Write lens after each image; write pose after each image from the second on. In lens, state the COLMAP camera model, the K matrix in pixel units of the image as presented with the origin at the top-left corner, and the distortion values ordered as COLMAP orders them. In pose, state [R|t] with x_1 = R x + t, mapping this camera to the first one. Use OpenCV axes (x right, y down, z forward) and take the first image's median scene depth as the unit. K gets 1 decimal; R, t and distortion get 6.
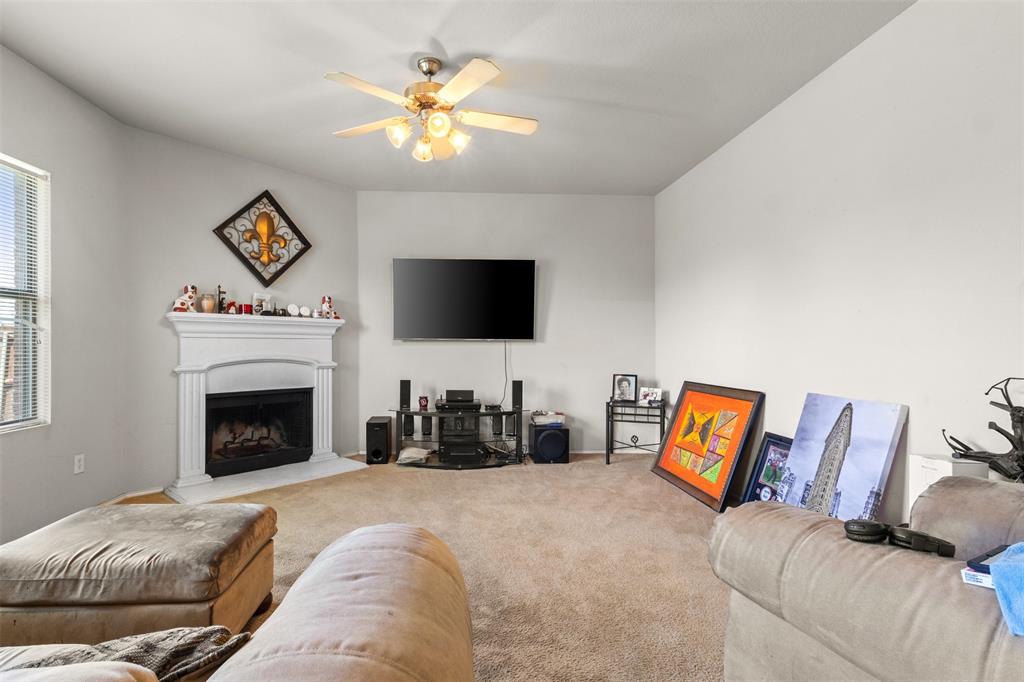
lens RADIAL K [[479.9, 0, 474.2], [0, 479.9, 344.9], [0, 0, 1]] dist [0.001639, 0.000189]
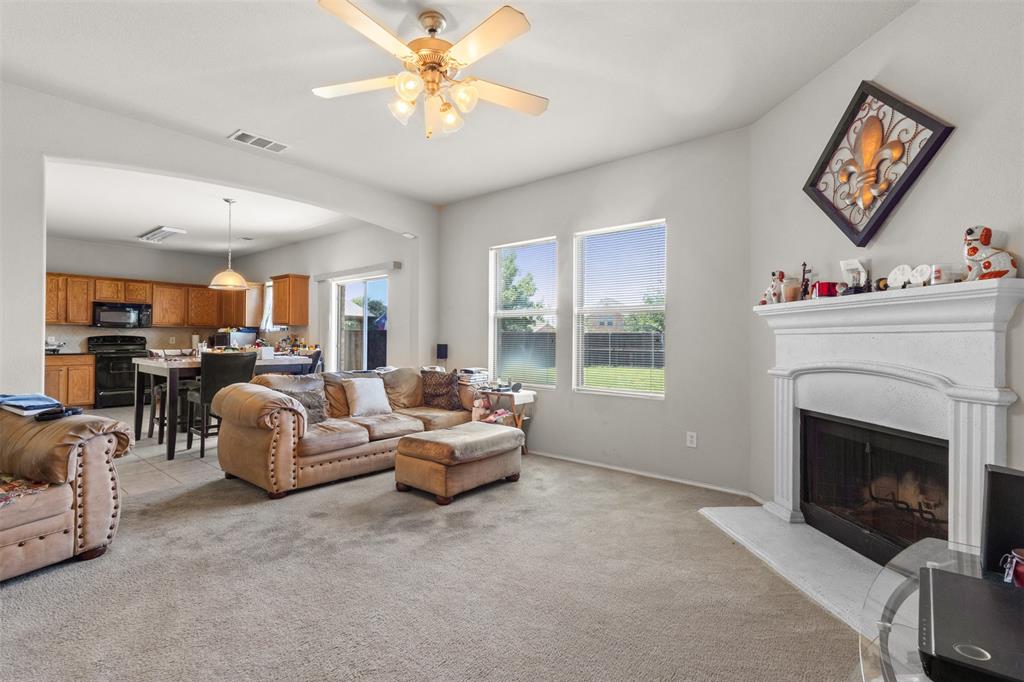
lens RADIAL K [[471.0, 0, 513.1], [0, 471.0, 334.5], [0, 0, 1]] dist [0.000666, 0.000347]
pose [[-0.664578, -0.018310, -0.746994, 0.297627], [-0.012796, 0.999832, -0.013123, 0.001216], [0.747109, 0.000837, -0.664701, 1.128196]]
